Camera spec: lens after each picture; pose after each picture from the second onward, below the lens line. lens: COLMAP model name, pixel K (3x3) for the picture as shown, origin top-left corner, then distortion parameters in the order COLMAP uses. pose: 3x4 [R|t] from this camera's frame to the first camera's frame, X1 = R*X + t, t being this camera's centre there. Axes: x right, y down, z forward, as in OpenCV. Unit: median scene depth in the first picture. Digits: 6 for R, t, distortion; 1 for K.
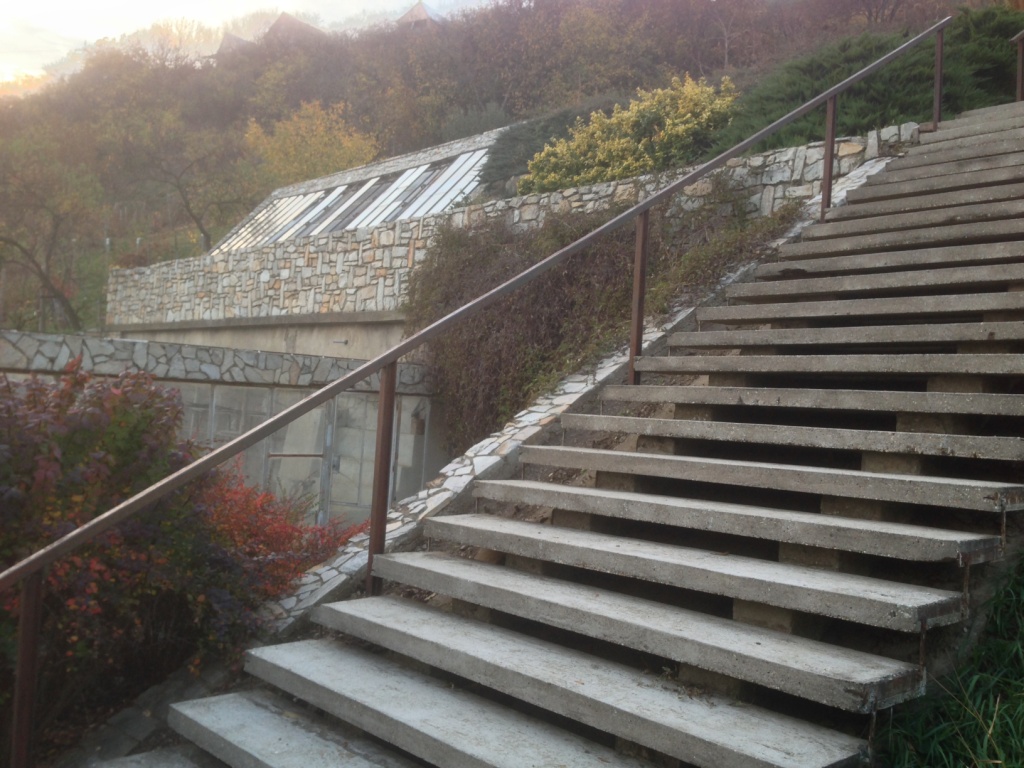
lens RADIAL K [[1034.3, 0, 512.0], [0, 1034.3, 383.3], [0, 0, 1]] dist [-0.009063, 0.000000]
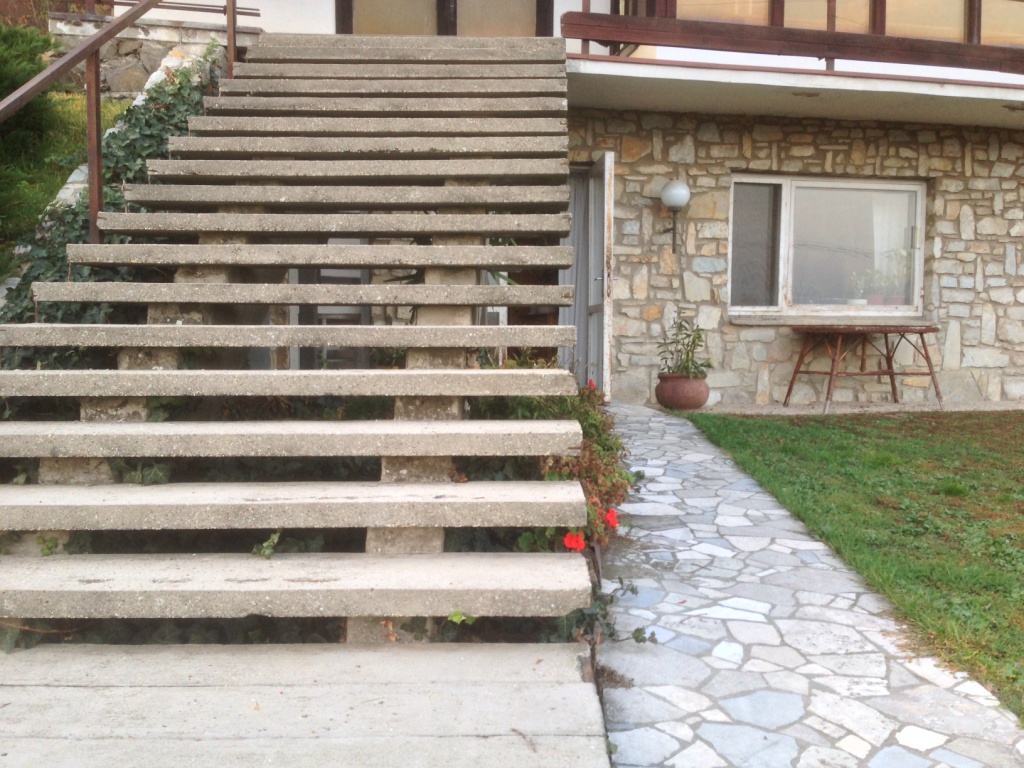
lens RADIAL K [[1034.3, 0, 512.1], [0, 1034.3, 382.4], [0, 0, 1]] dist [-0.009063, 0.000000]
pose [[0.658485, -0.090719, 0.747106, -0.183513], [0.012027, 0.993850, 0.110080, -0.003760], [-0.752498, -0.063501, 0.655526, 0.188045]]
